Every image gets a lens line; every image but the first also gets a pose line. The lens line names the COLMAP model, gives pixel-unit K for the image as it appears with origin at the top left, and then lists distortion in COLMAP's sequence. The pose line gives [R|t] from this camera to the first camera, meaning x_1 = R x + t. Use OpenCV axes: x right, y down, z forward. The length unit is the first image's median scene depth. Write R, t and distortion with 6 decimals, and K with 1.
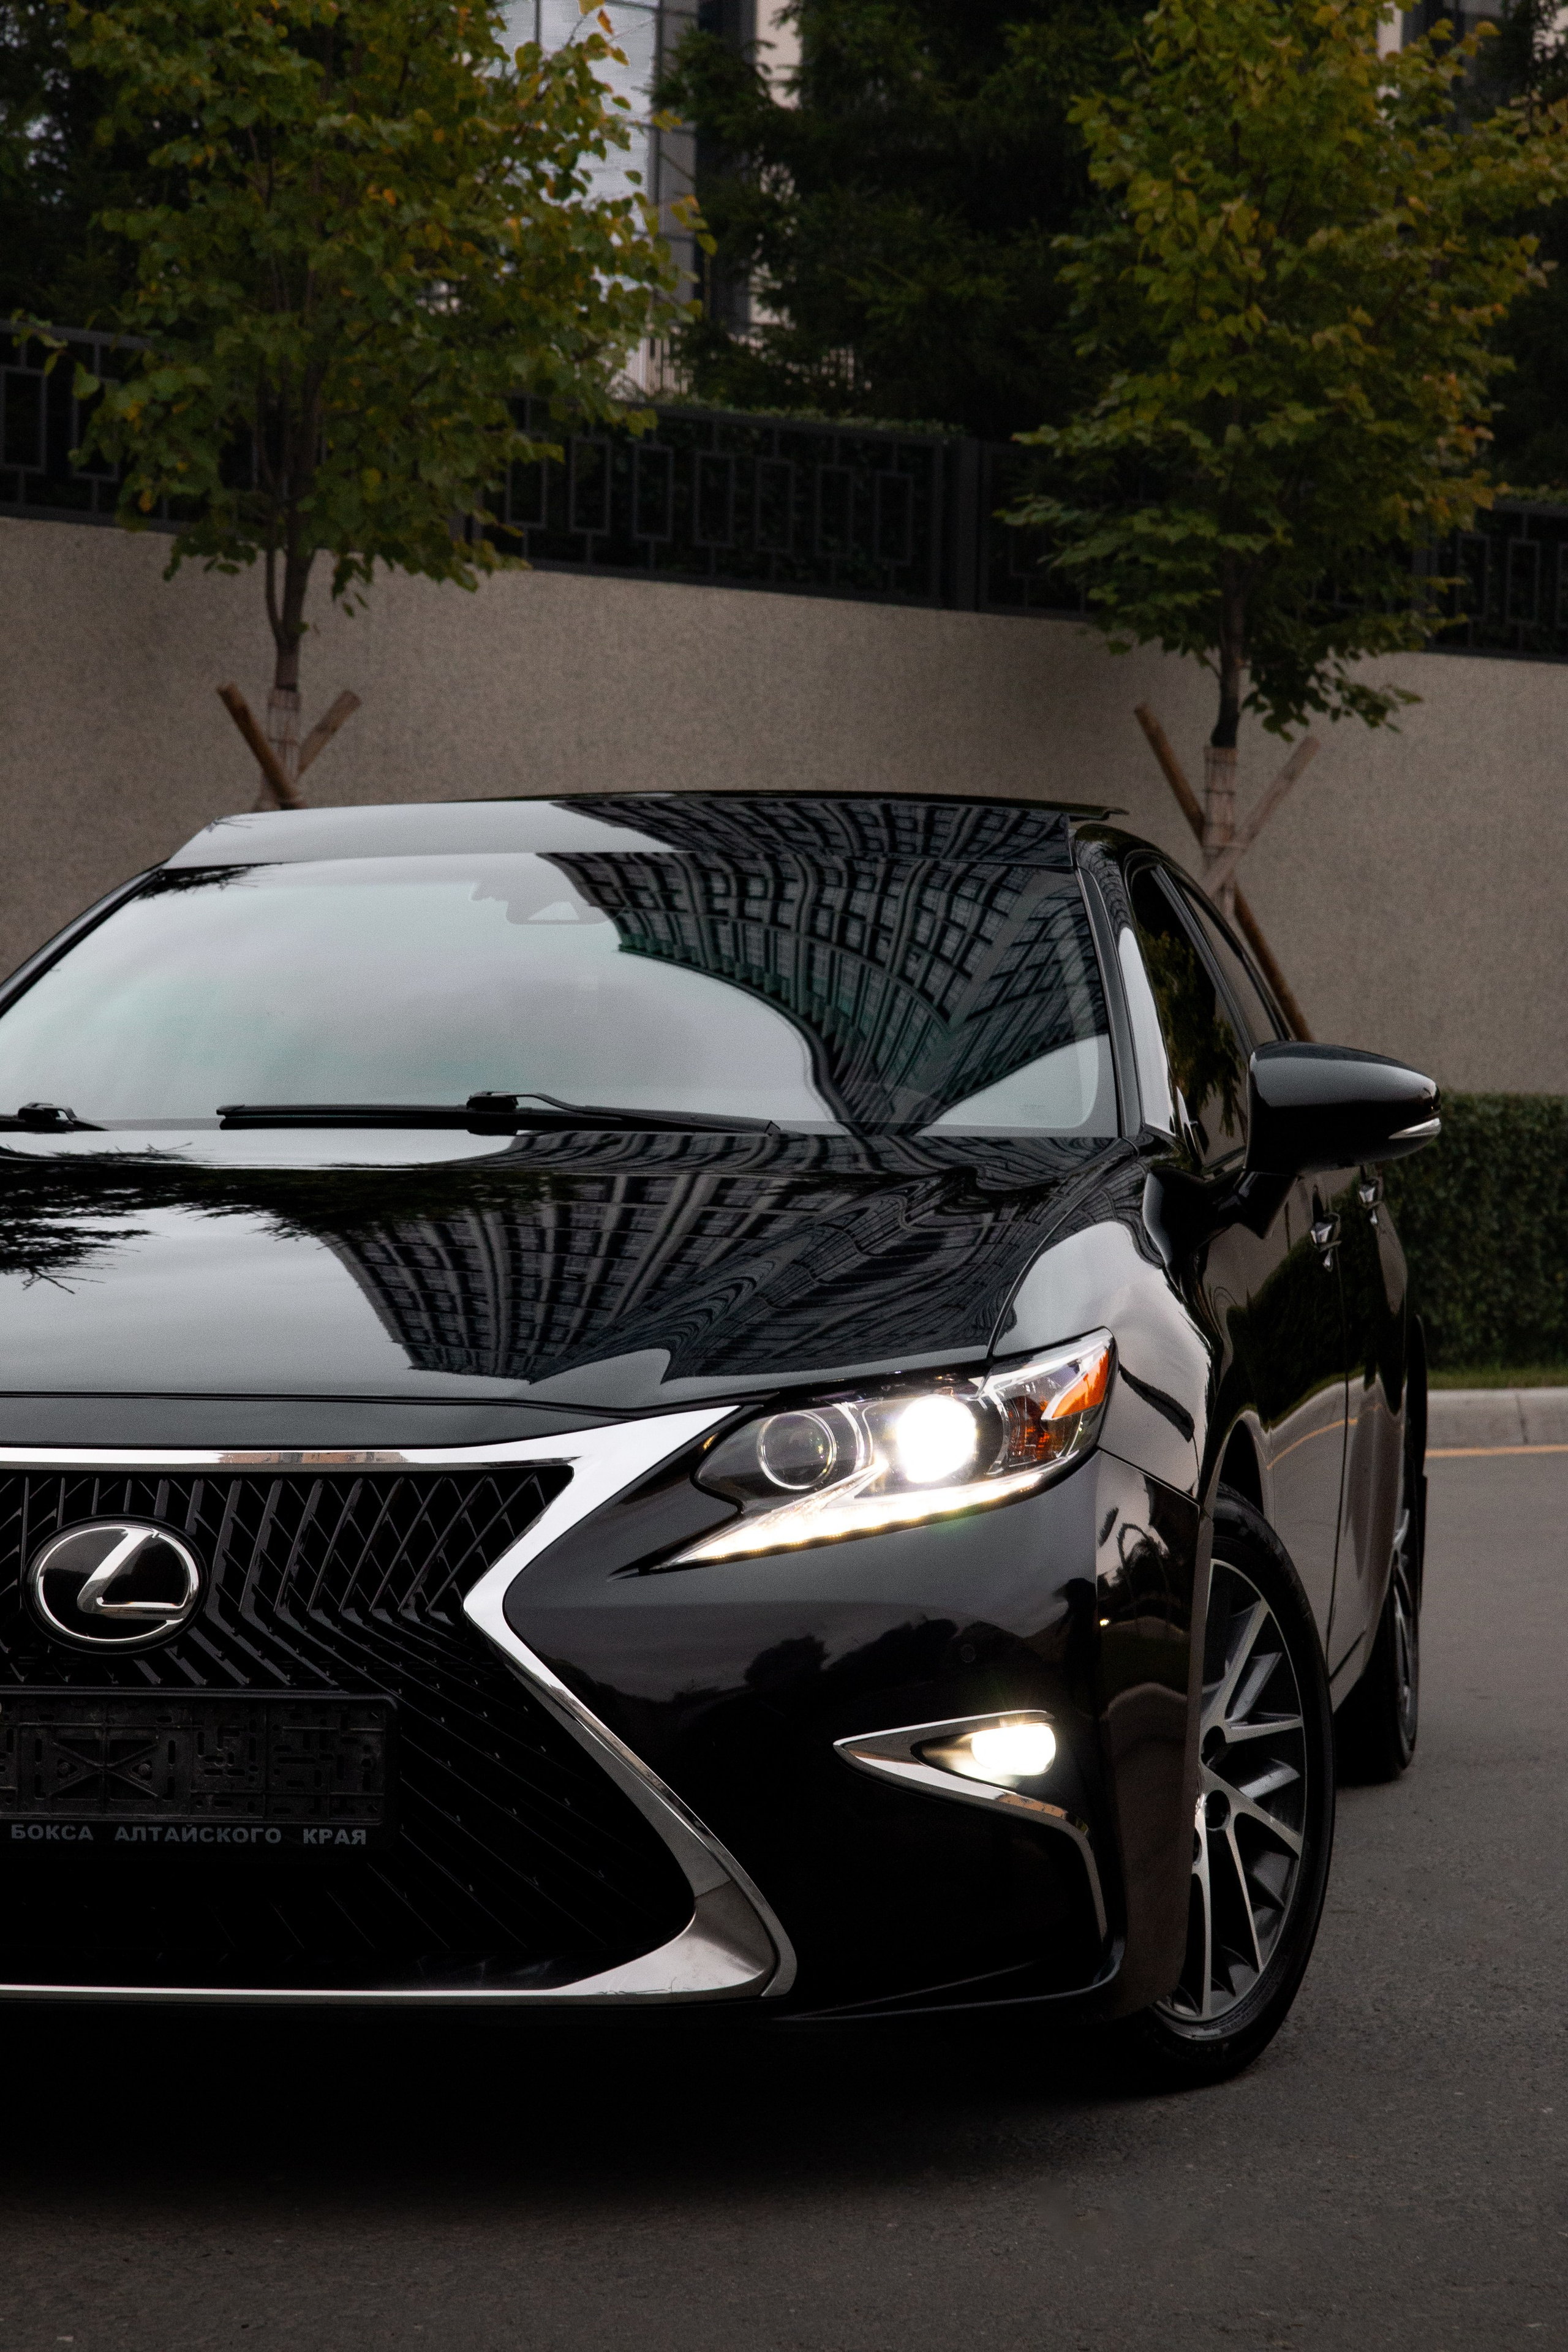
lens RADIAL K [[5420.9, 0, 784.0], [0, 5420.9, 1176.0], [0, 0, 1]] dist [0.382671, -0.052258]
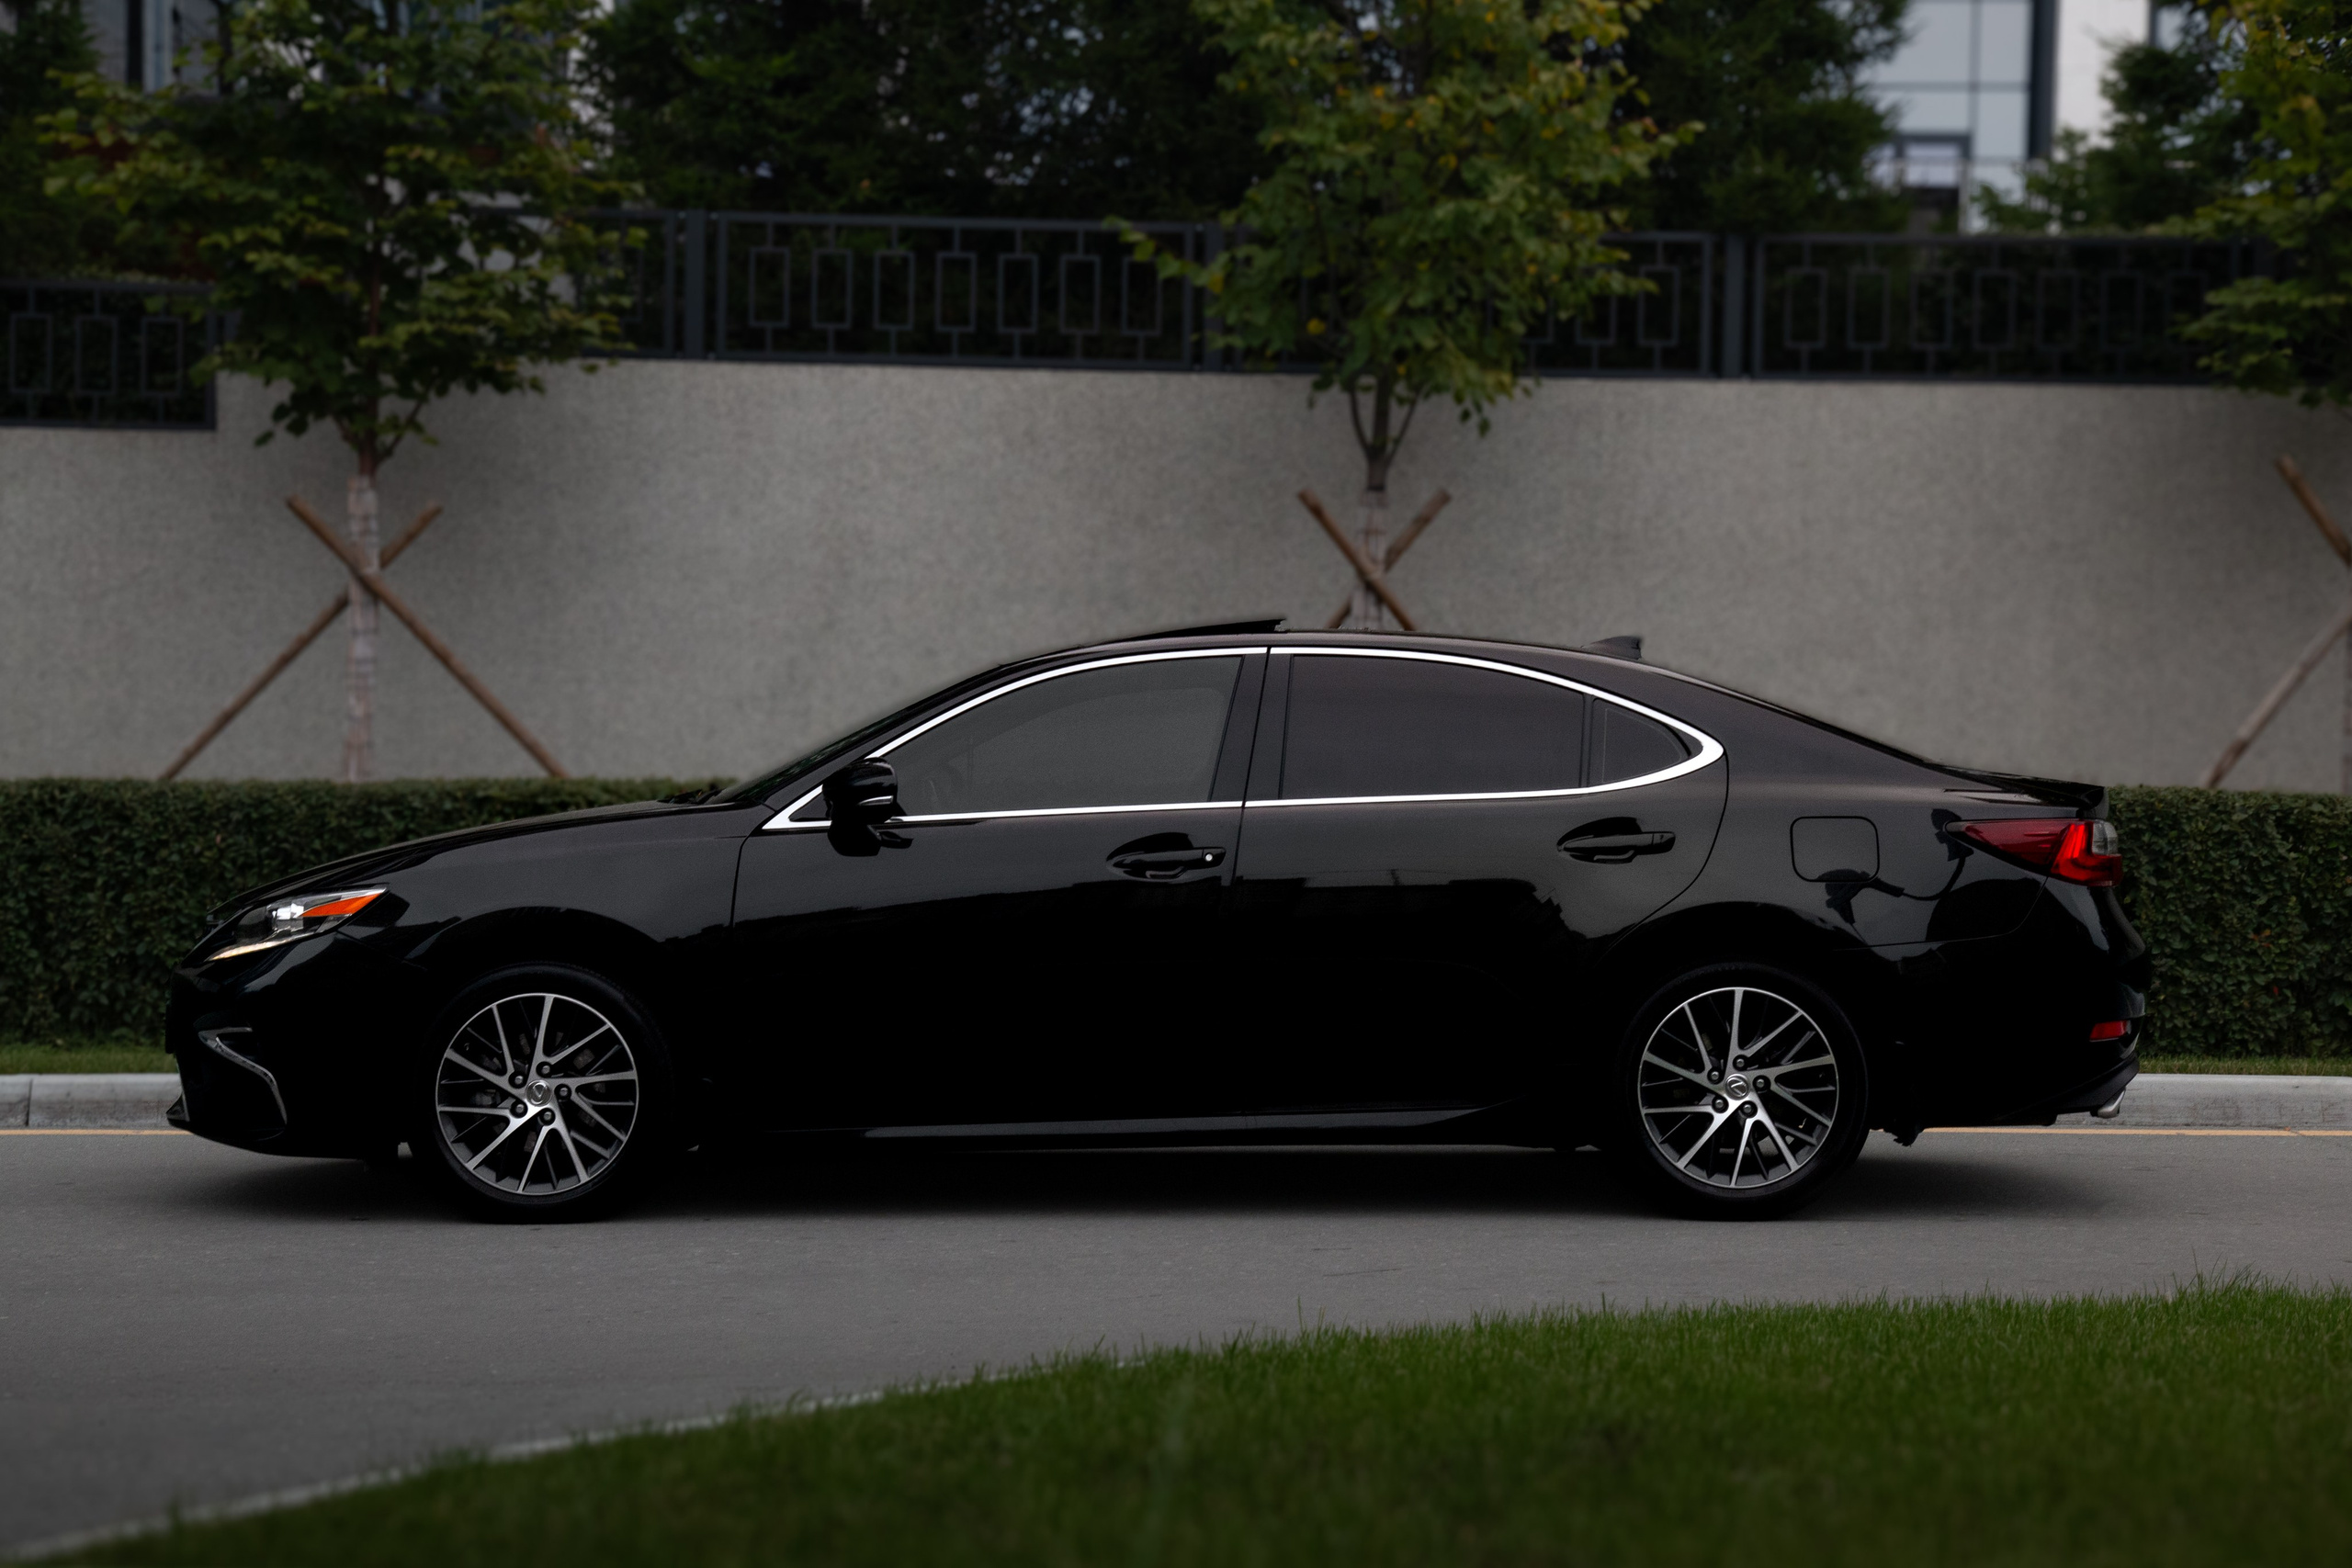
lens RADIAL K [[3836.6, 0, 1222.8], [0, 3836.6, 785.5], [0, 0, 1]] dist [0.185637, -0.044722]
pose [[0.823070, -0.018018, -0.567655, 0.401420], [-0.001078, 0.999445, -0.033287, 0.008712], [0.567939, 0.028010, 0.822594, 0.267344]]
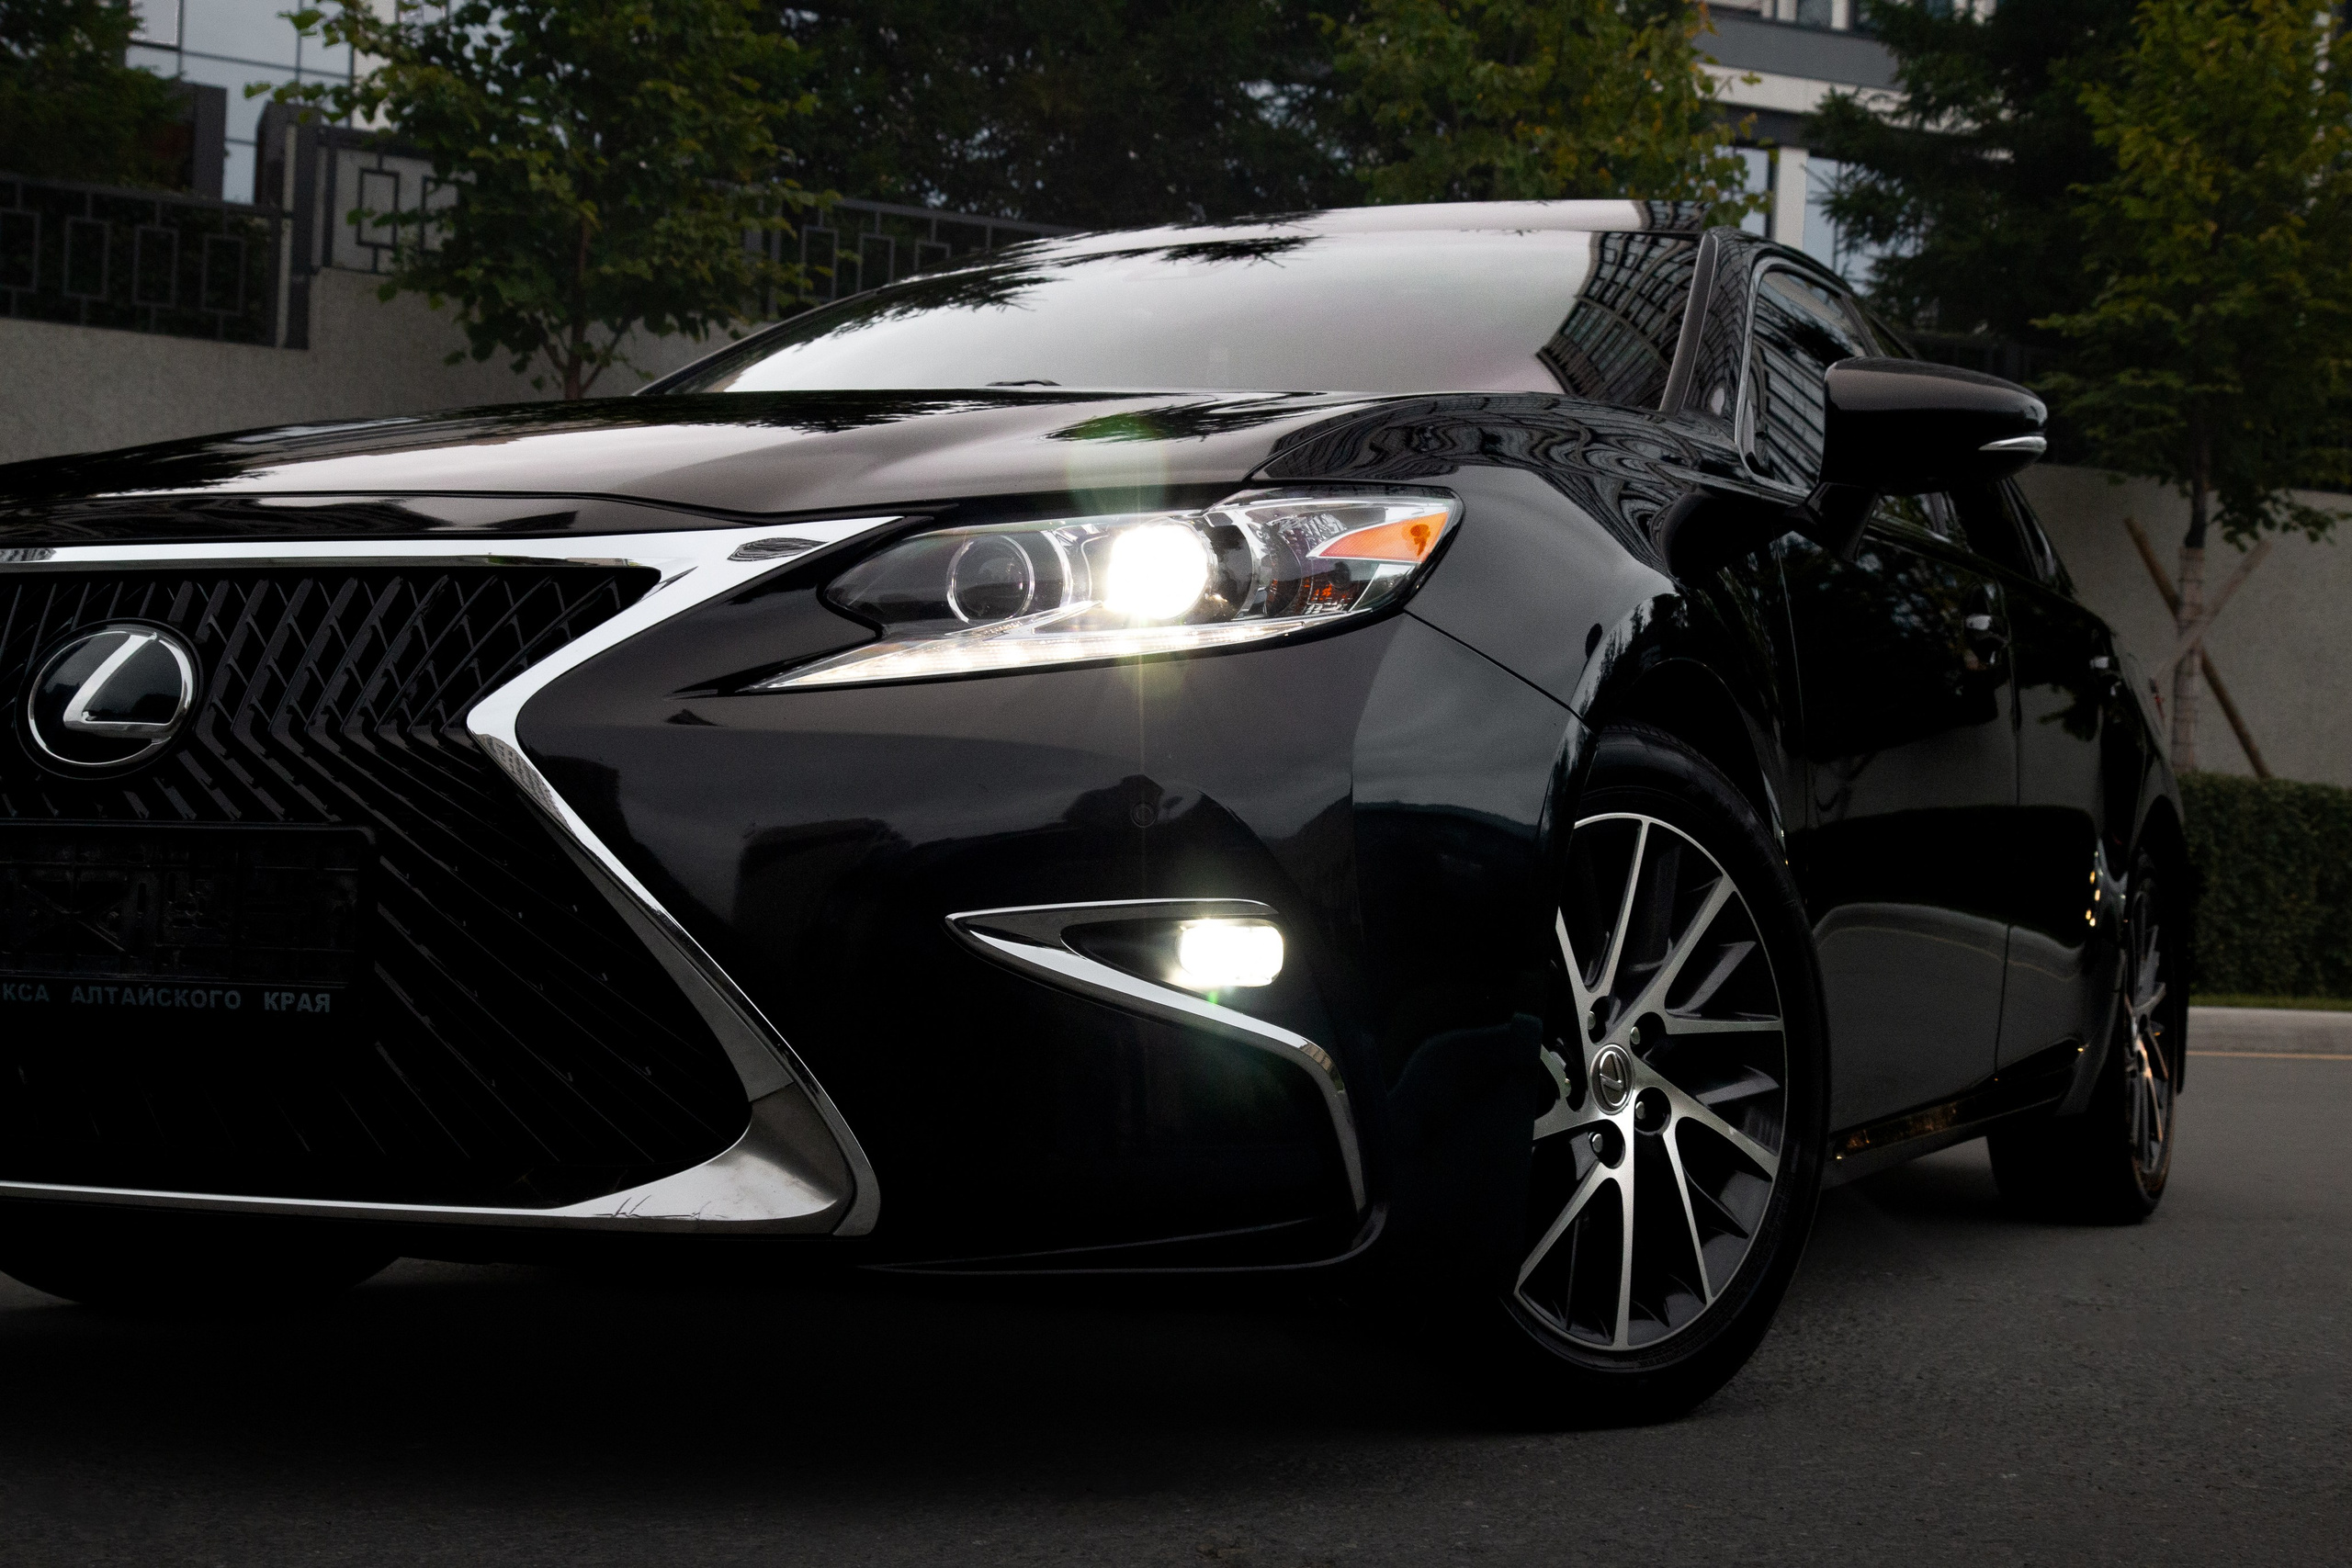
lens RADIAL K [[3220.4, 0, 1176.0], [0, 3220.4, 784.0], [0, 0, 1]] dist [0.124959, 0.013985]
pose [[0.966896, 0.011937, -0.254891, 0.052371], [-0.026591, 0.998180, -0.054122, 0.036455], [0.253781, 0.059109, 0.965454, 0.188463]]
